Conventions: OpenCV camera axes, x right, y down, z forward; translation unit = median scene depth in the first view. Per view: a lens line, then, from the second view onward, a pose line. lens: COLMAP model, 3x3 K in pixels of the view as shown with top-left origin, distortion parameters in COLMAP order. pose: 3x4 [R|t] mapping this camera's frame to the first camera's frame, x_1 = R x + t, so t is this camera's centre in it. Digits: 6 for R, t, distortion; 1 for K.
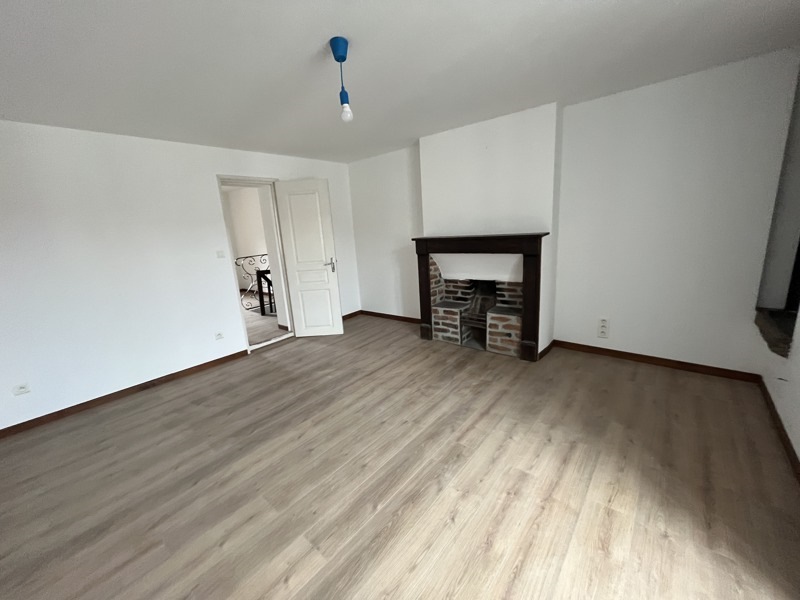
lens RADIAL K [[320.6, 0, 400.0], [0, 320.6, 300.0], [0, 0, 1]] dist [-0.000349, 0.000034]
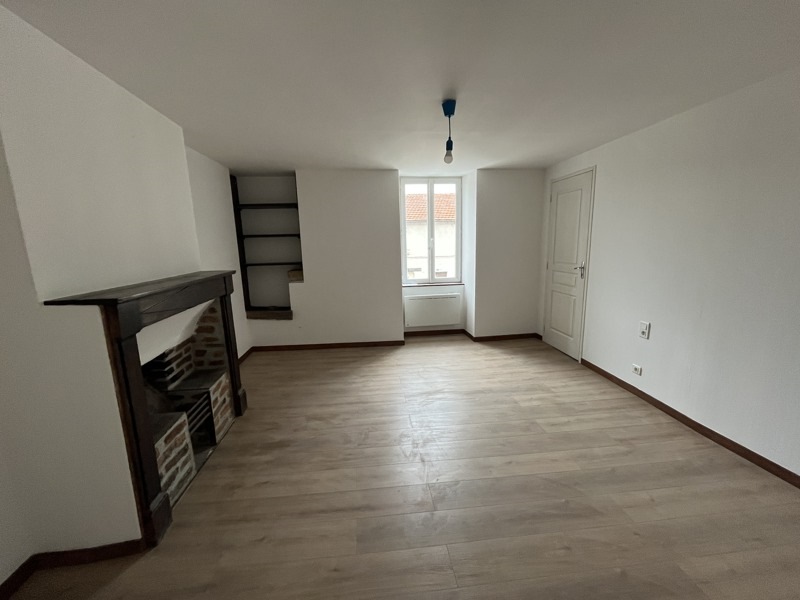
lens RADIAL K [[320.6, 0, 400.0], [0, 320.6, 300.0], [0, 0, 1]] dist [-0.000349, 0.000034]
pose [[-0.719198, -0.038690, 0.693727, -0.624584], [0.230266, 0.928750, 0.290517, -0.309966], [-0.655540, 0.368681, -0.659046, 1.449633]]
